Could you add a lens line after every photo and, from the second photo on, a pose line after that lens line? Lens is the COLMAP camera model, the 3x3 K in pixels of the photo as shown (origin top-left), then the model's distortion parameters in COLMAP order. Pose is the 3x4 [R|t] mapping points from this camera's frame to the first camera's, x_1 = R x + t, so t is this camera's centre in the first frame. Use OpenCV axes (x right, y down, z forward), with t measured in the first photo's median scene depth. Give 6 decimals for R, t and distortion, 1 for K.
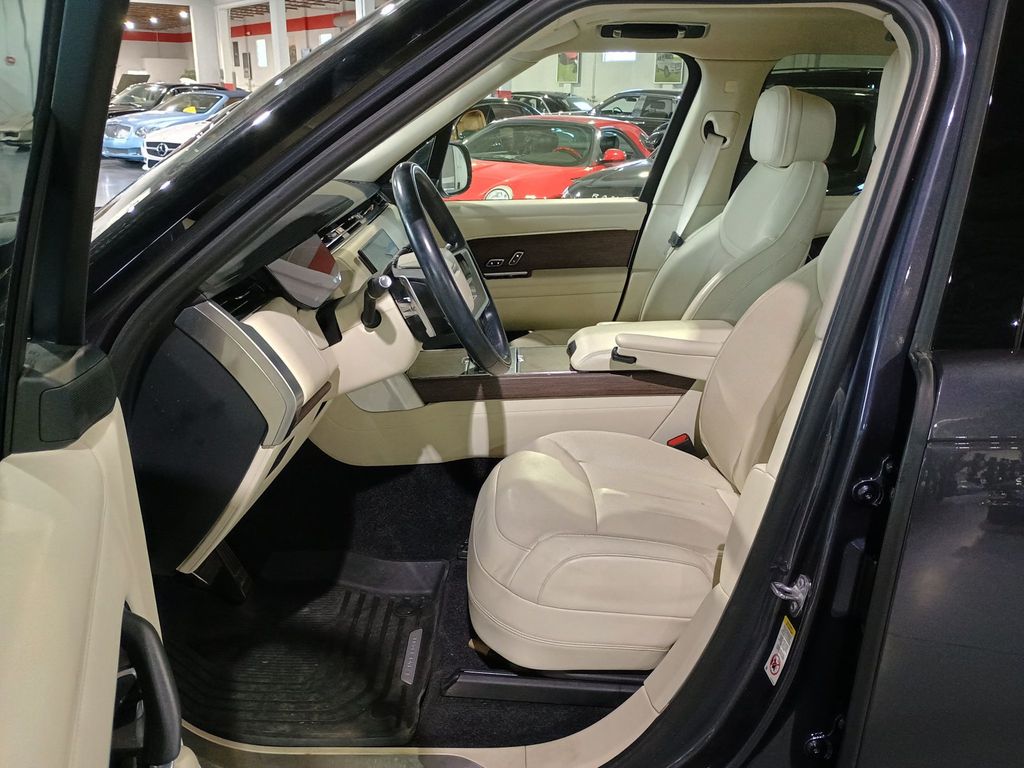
lens RADIAL K [[884.5, 0, 514.8], [0, 884.5, 368.0], [0, 0, 1]] dist [0.067196, -0.086299]
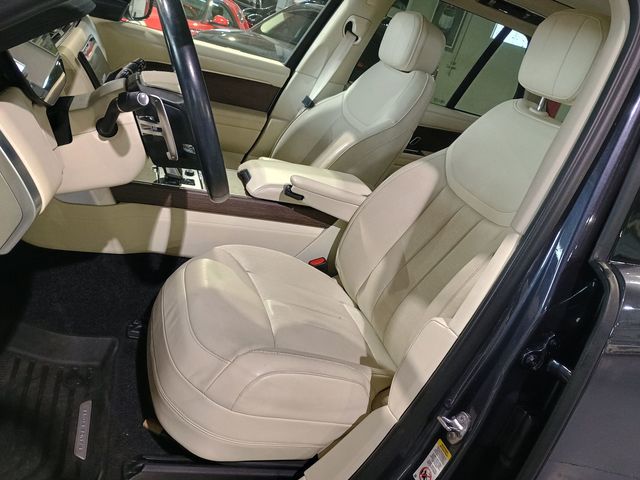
lens RADIAL K [[552.8, 0, 321.7], [0, 552.8, 230.0], [0, 0, 1]] dist [0.067196, -0.086299]
pose [[0.912720, 0.145092, 0.381956, -0.135404], [-0.187386, 0.979361, 0.075753, -0.029410], [-0.363081, -0.140715, 0.921071, 0.254158]]
